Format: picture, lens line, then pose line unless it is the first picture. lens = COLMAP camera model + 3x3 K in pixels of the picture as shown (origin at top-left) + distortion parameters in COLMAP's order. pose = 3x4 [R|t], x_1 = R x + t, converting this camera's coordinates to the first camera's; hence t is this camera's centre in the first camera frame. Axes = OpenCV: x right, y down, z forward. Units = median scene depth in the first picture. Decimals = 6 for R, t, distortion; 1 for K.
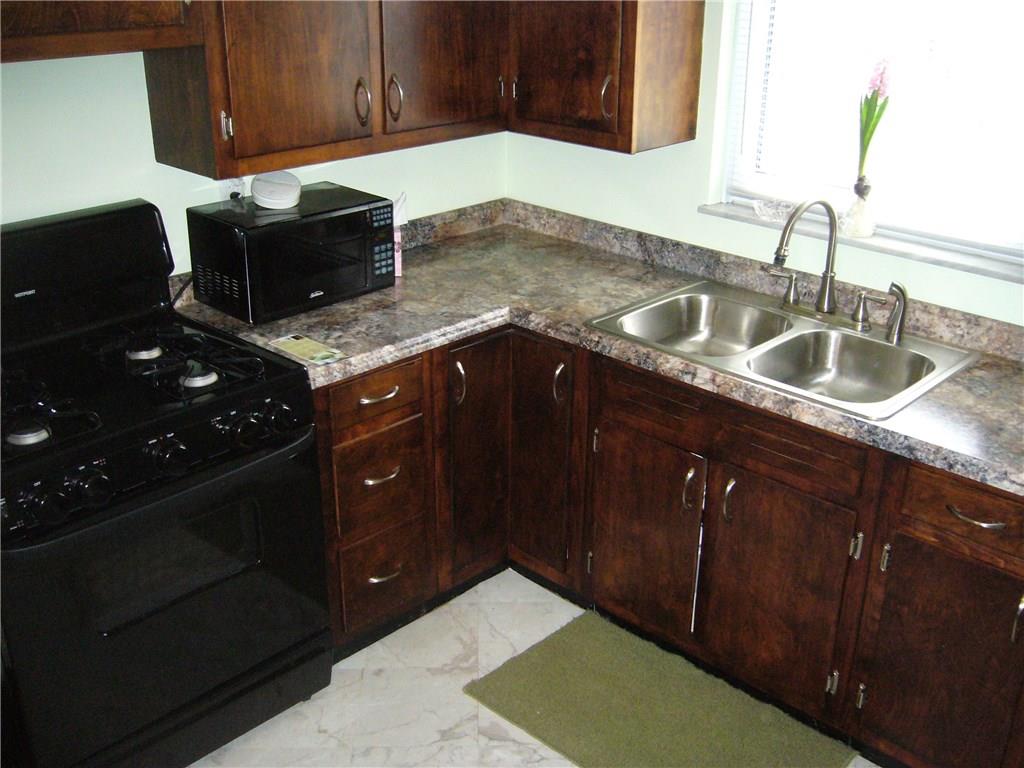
lens RADIAL K [[1089.8, 0, 512.0], [0, 1089.8, 384.0], [0, 0, 1]] dist [-0.084459, 0.027038]
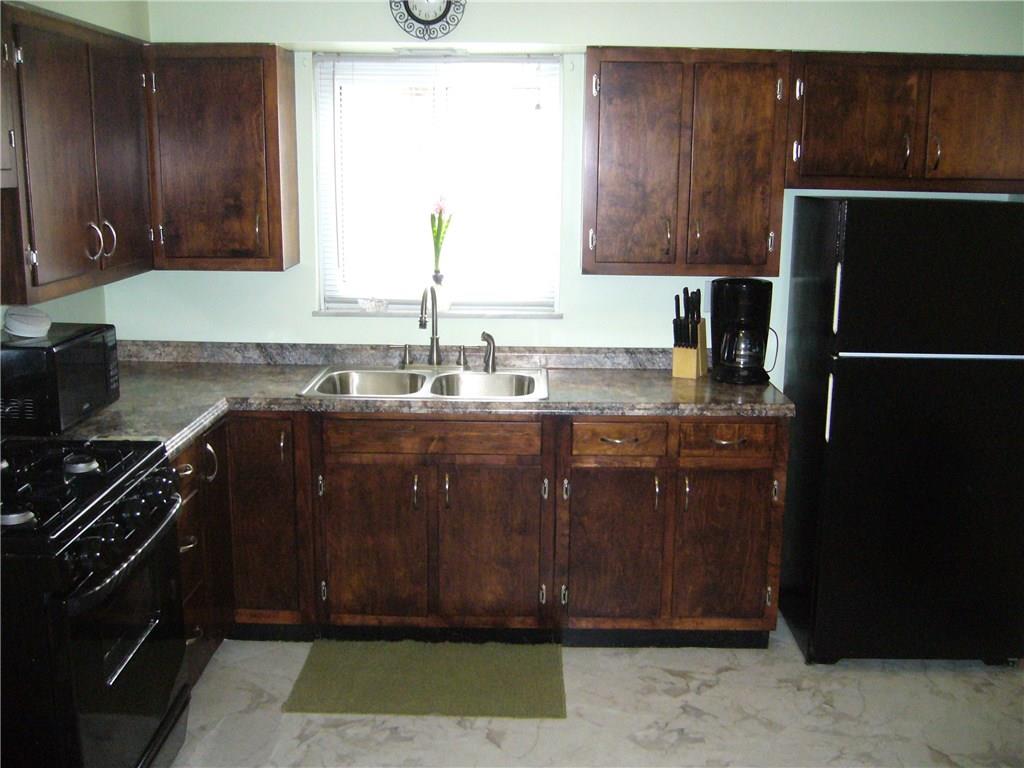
lens RADIAL K [[1089.8, 0, 512.0], [0, 1089.8, 384.0], [0, 0, 1]] dist [-0.084459, 0.027038]
pose [[0.731847, -0.140588, 0.666809, -0.585958], [0.265258, 0.960088, -0.088708, 0.109035], [-0.627725, 0.241797, 0.739930, -0.110719]]
